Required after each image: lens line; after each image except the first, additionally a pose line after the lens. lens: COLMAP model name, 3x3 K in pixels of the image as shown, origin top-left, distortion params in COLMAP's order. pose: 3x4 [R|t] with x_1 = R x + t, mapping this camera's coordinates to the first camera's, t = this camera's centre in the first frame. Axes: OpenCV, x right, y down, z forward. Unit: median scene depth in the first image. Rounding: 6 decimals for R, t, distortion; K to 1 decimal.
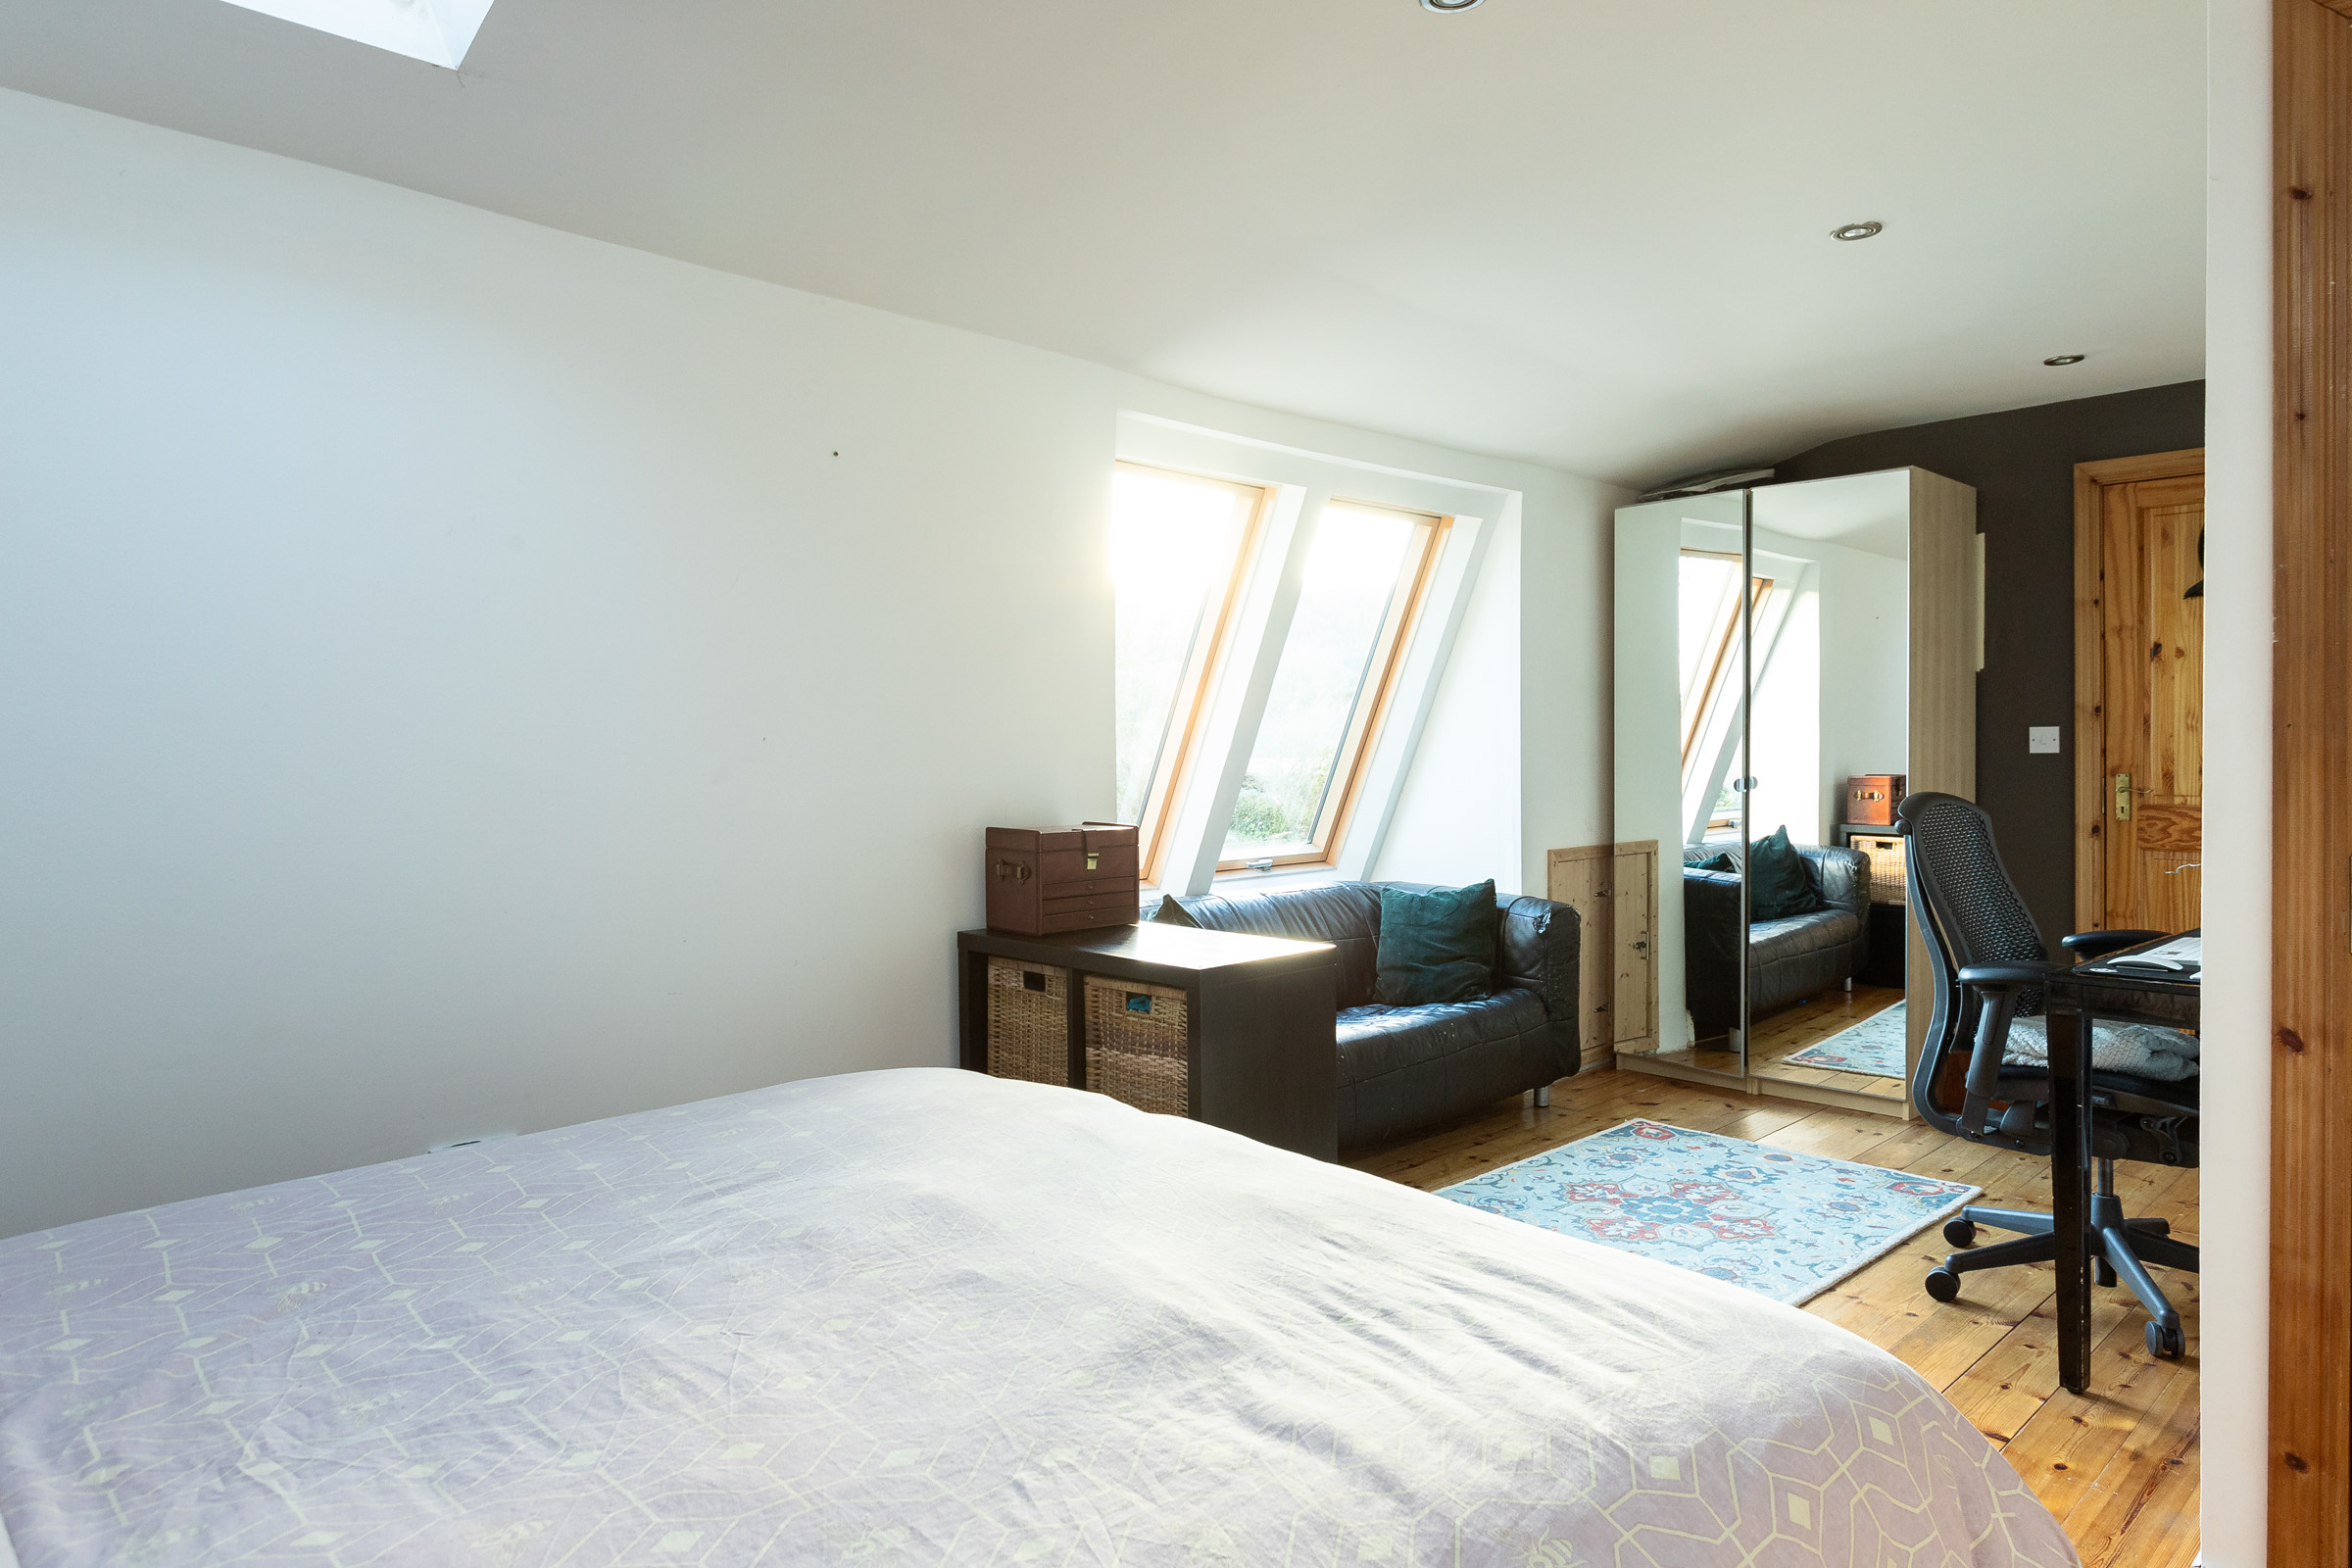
lens RADIAL K [[1402.0, 0, 1175.6], [0, 1402.0, 784.9], [0, 0, 1]] dist [-0.000724, 0.000064]
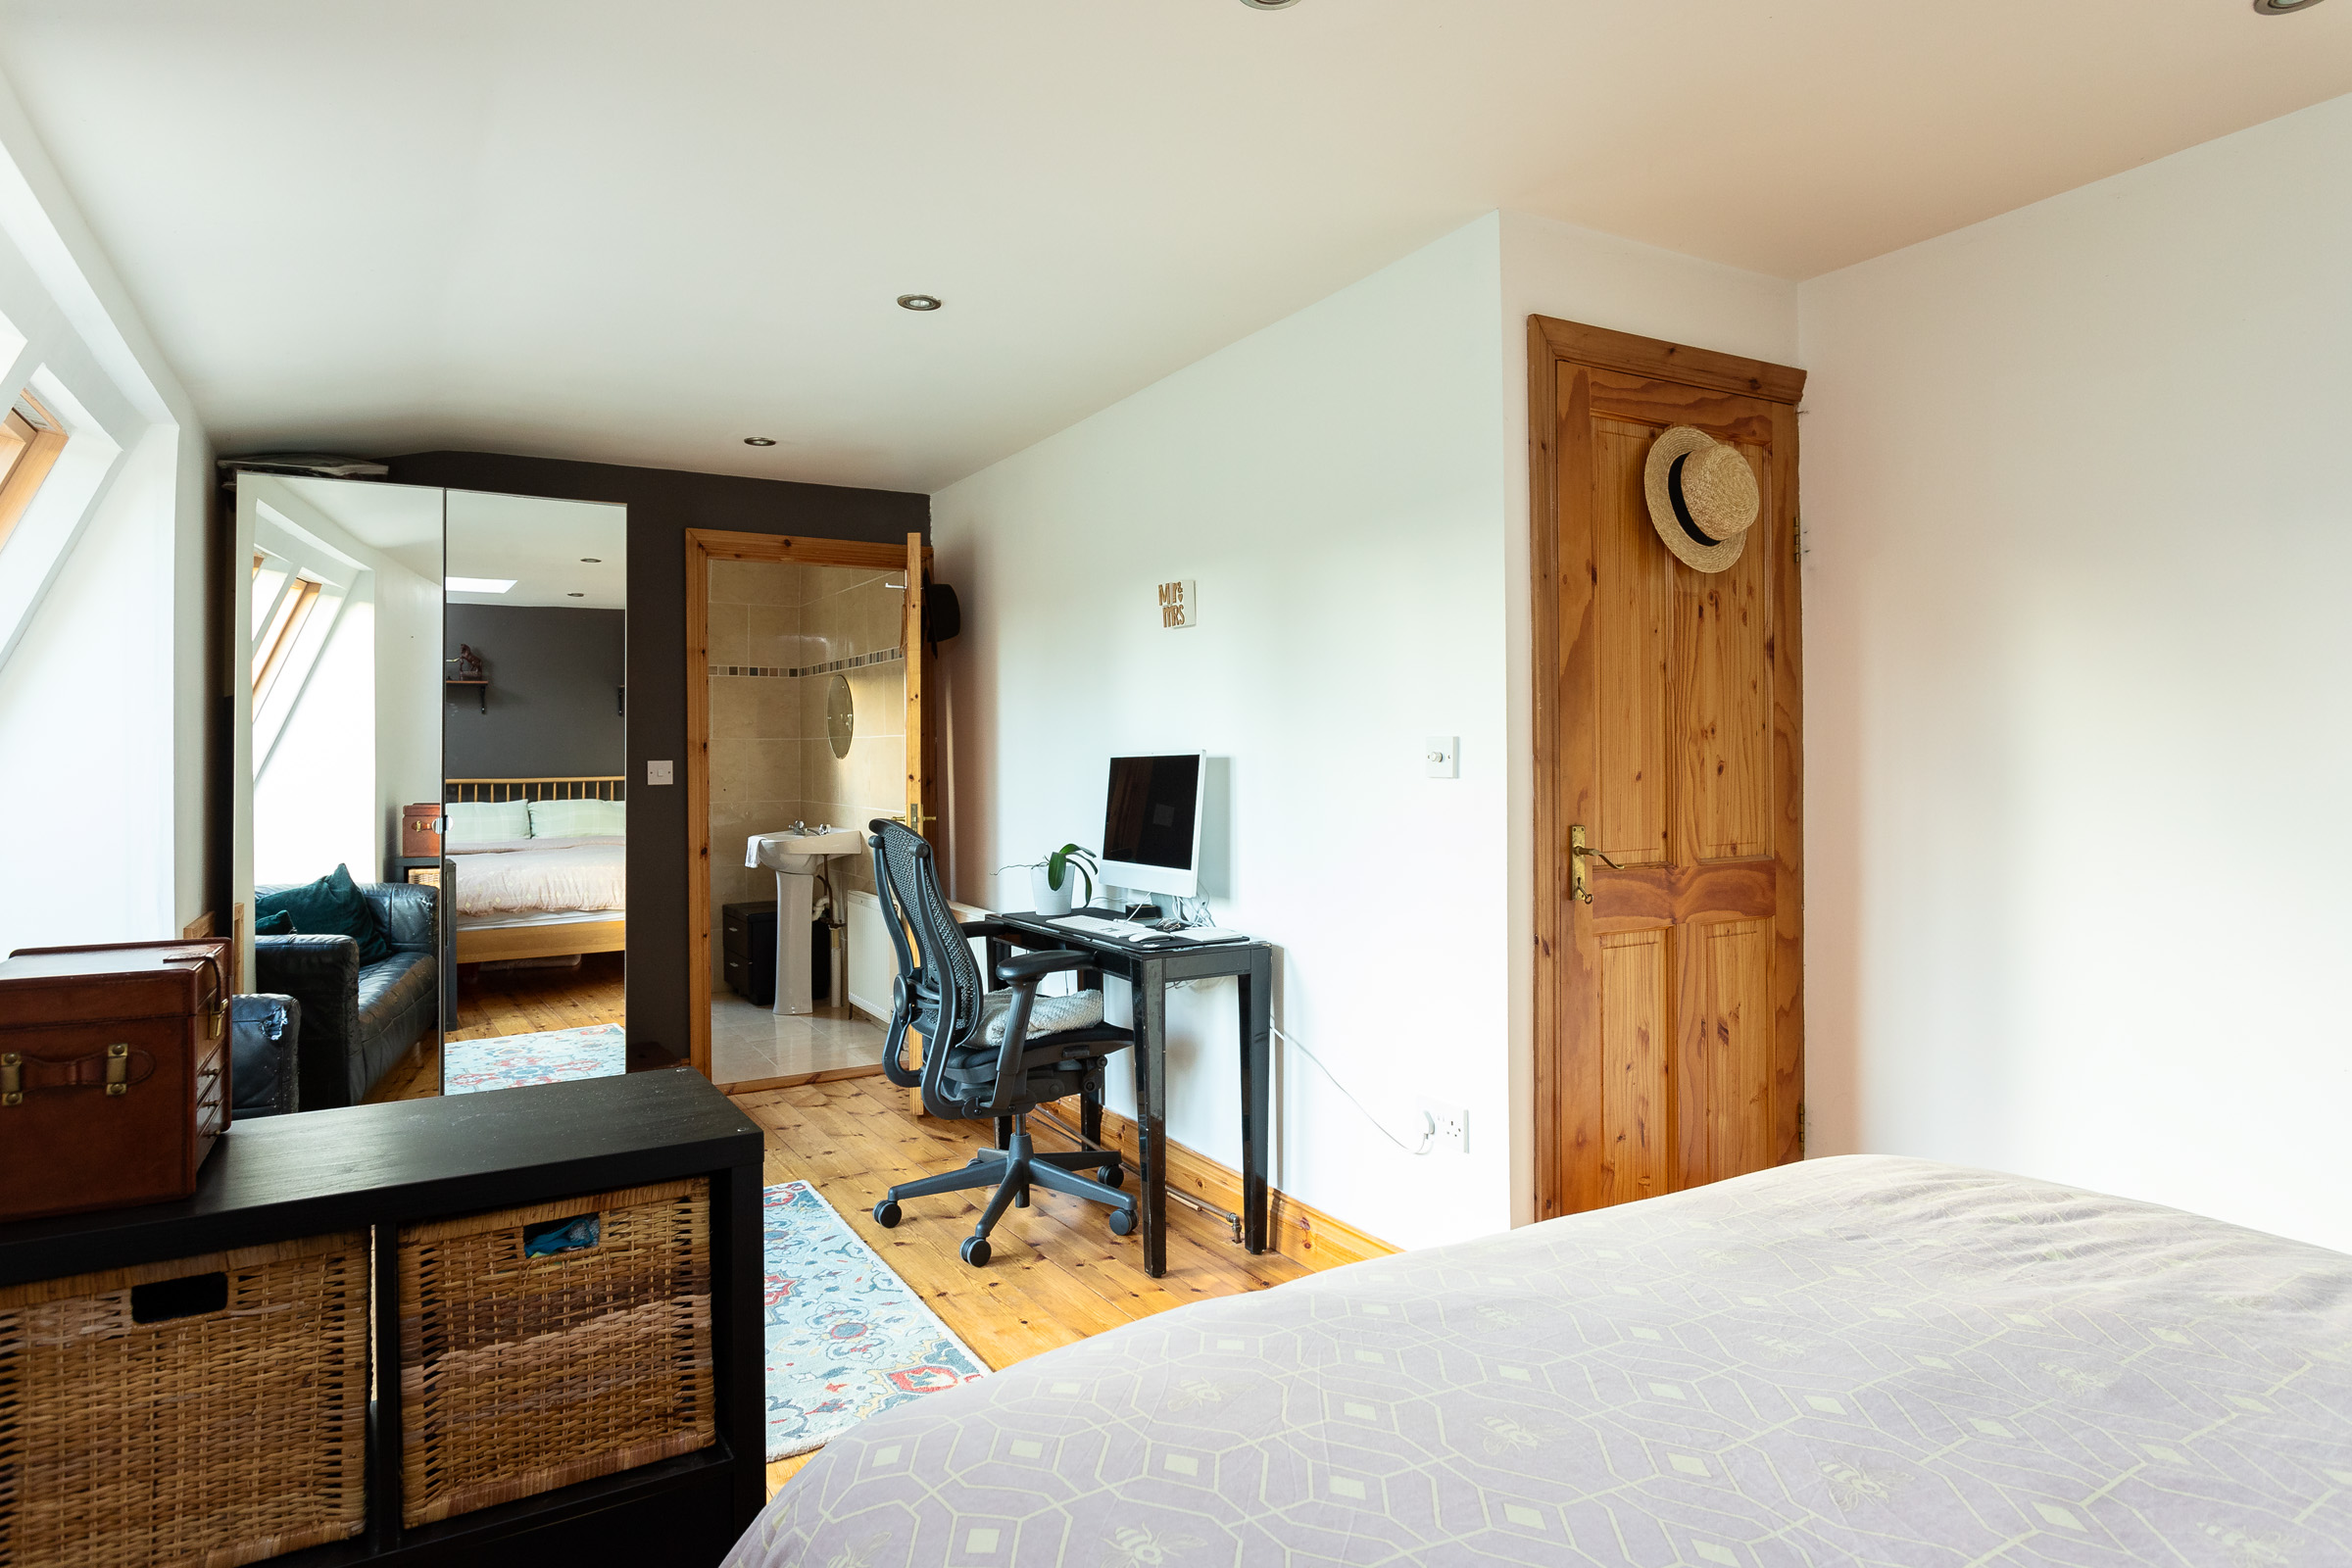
lens RADIAL K [[1311.0, 0, 1180.2], [0, 1311.0, 768.0], [0, 0, 1]] dist [-0.001981, -0.000179]
pose [[0.206201, 0.007024, 0.978484, -0.435726], [0.029952, 0.999460, -0.013487, -0.014513], [-0.978051, 0.032089, 0.205879, 0.576971]]
